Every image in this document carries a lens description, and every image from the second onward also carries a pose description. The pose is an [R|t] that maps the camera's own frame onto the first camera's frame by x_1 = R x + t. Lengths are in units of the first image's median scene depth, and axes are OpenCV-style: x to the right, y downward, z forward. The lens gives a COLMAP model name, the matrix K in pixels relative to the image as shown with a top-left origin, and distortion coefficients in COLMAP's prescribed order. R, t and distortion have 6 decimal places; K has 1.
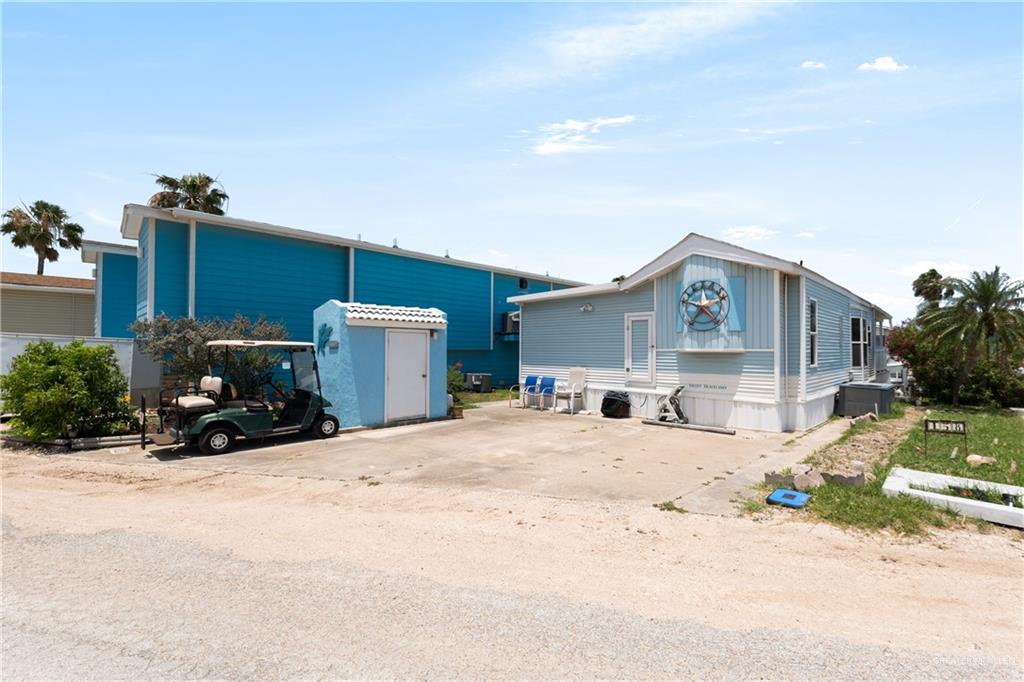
lens RADIAL K [[458.3, 0, 512.0], [0, 458.3, 341.0], [0, 0, 1]] dist [0.002564, 0.000035]
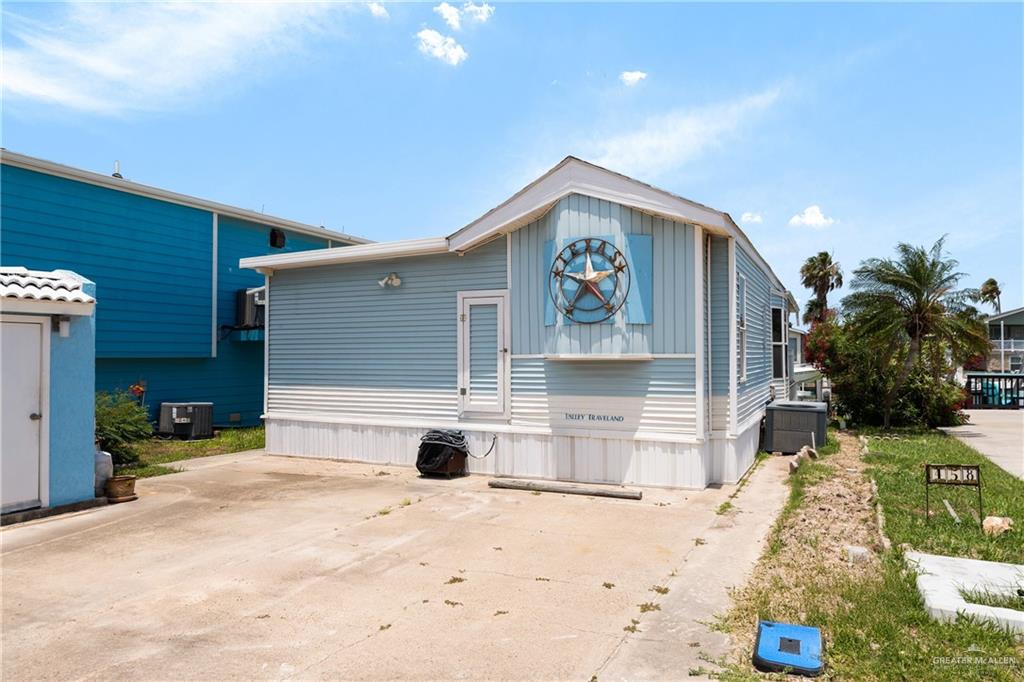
lens RADIAL K [[707.6, 0, 512.0], [0, 707.6, 341.0], [0, 0, 1]] dist [0.003060, 0.000406]
pose [[0.945479, 0.000651, 0.325681, 0.027387], [-0.000234, 0.999999, -0.001320, 0.001498], [-0.325682, 0.001171, 0.945479, 0.168778]]
